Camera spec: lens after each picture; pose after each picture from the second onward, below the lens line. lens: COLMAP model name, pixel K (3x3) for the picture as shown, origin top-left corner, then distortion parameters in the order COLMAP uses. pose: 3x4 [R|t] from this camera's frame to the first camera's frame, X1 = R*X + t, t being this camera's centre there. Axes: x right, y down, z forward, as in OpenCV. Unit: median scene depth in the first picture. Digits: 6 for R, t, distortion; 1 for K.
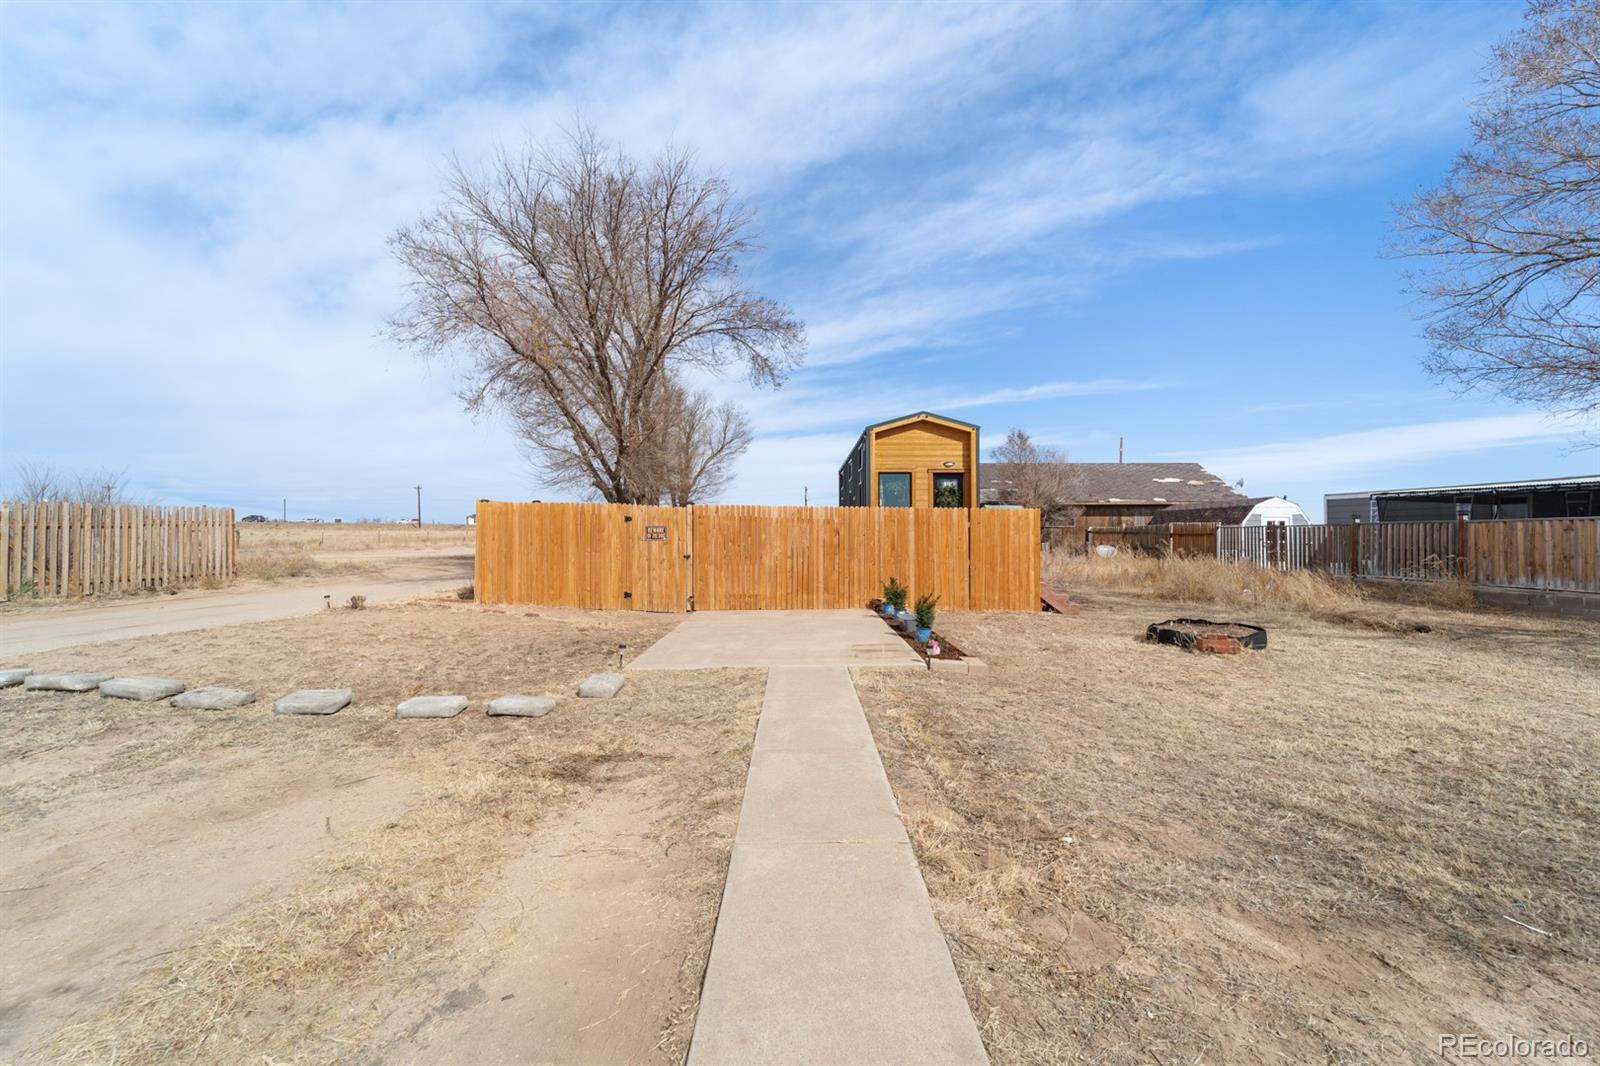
lens RADIAL K [[667.1, 0, 800.0], [0, 667.1, 533.0], [0, 0, 1]] dist [0.017007, -0.000191]
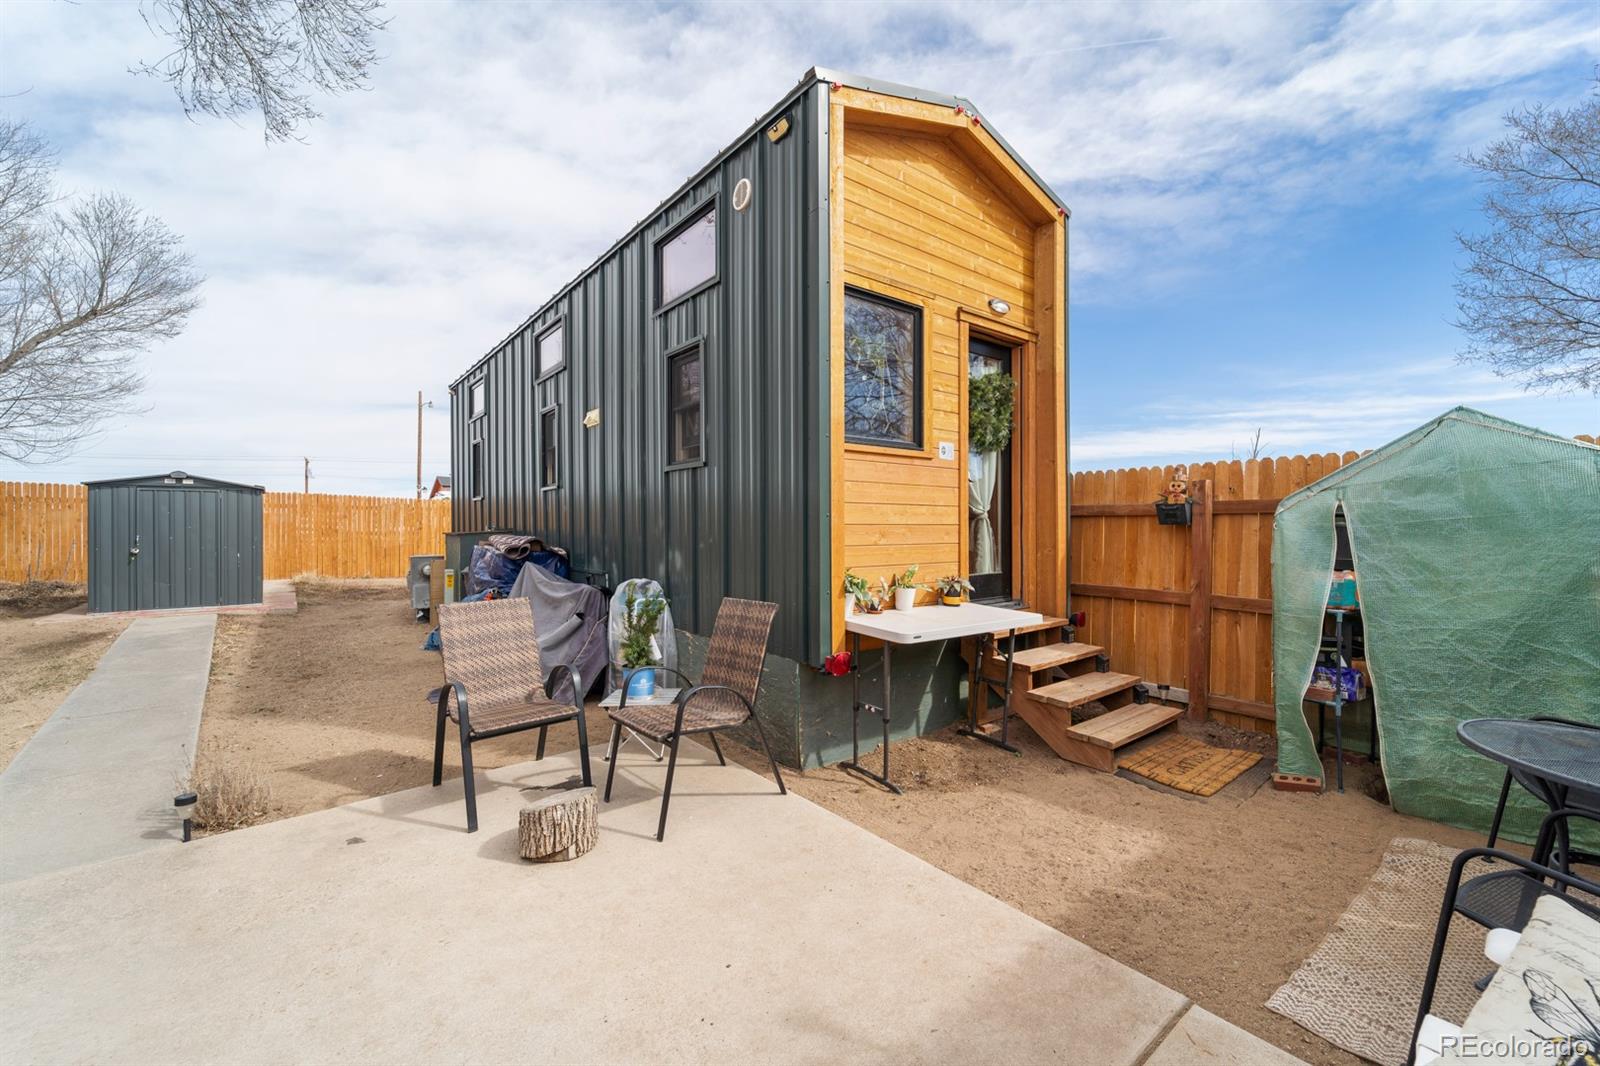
lens RADIAL K [[667.1, 0, 800.0], [0, 667.1, 533.0], [0, 0, 1]] dist [0.017007, -0.000191]
pose [[0.794445, 0.001369, 0.607334, -0.057593], [-0.005368, 0.999974, 0.004767, 0.006530], [-0.607312, -0.007047, 0.794432, 0.908576]]
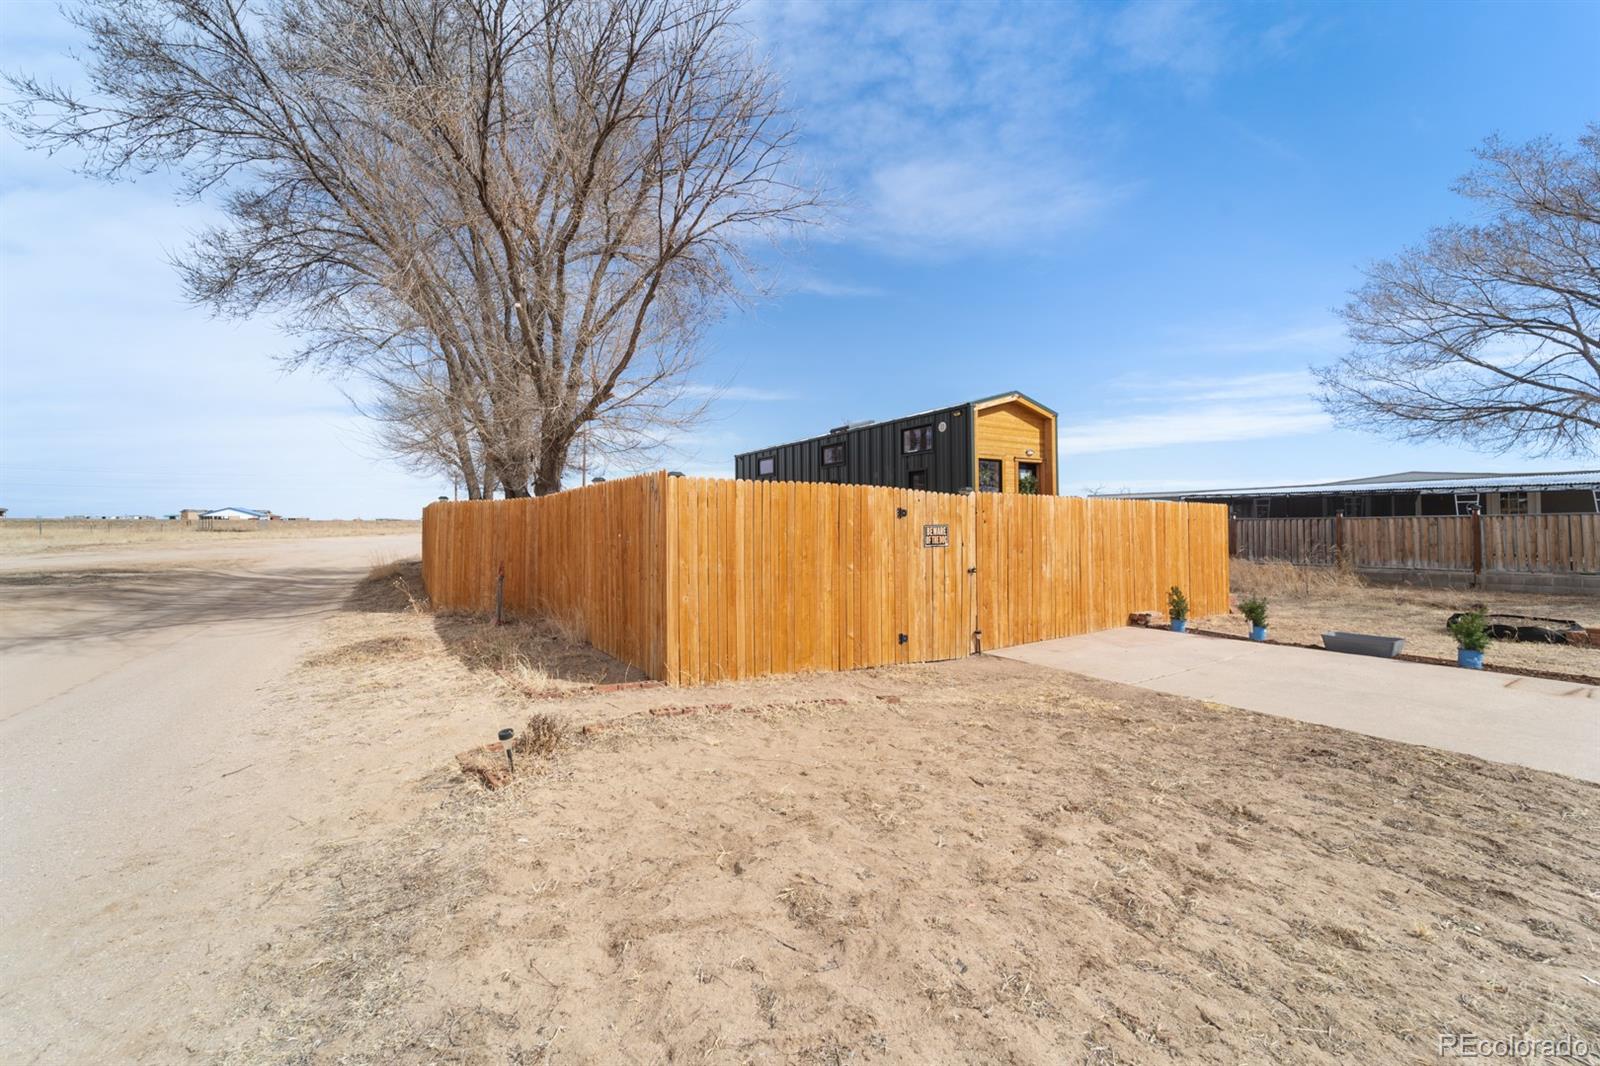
lens RADIAL K [[648.6, 0, 805.6], [0, 648.6, 508.1], [0, 0, 1]] dist [-0.000115, -0.006323]
pose [[0.856700, 0.009855, 0.515721, -0.549836], [0.002720, 0.999717, -0.023623, -0.010054], [-0.515808, 0.021641, 0.856431, 0.466389]]
